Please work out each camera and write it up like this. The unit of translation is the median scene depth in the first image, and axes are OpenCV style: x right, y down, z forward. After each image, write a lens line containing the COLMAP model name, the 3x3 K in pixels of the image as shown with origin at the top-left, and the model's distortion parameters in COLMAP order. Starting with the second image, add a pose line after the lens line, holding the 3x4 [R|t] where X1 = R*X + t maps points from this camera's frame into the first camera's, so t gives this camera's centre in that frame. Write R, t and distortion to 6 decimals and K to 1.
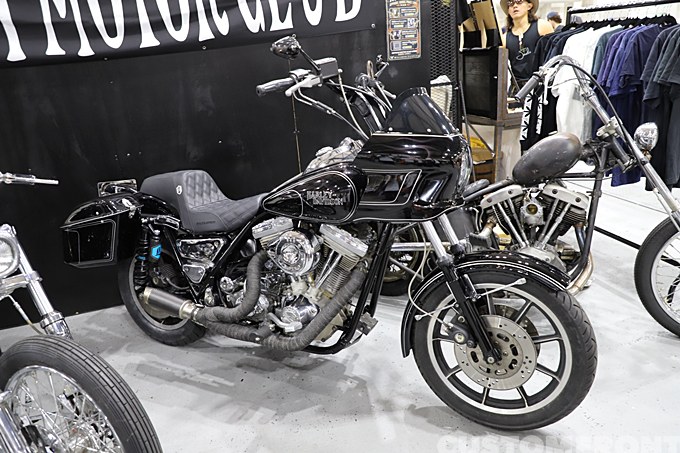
lens RADIAL K [[472.4, 0, 339.4], [0, 472.4, 225.0], [0, 0, 1]] dist [-0.051537, 0.025295]
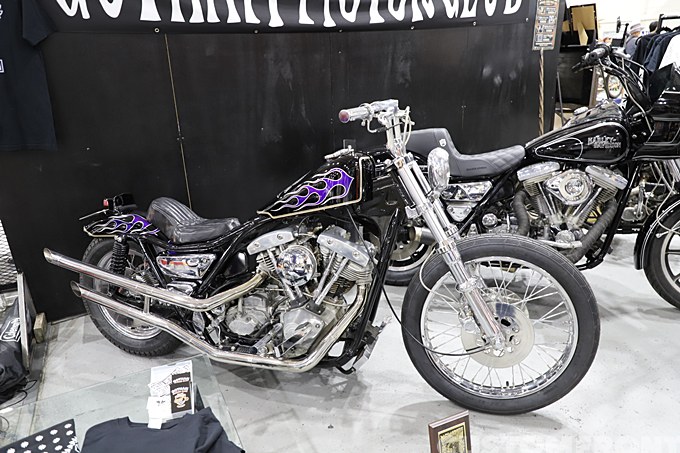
lens RADIAL K [[472.4, 0, 361.1], [0, 472.4, 222.9], [0, 0, 1]] dist [-0.051537, 0.025295]
pose [[0.987712, -0.011147, 0.155884, -0.610195], [0.013339, 0.999826, -0.013021, 0.117233], [-0.155712, 0.014941, 0.987690, -0.115437]]
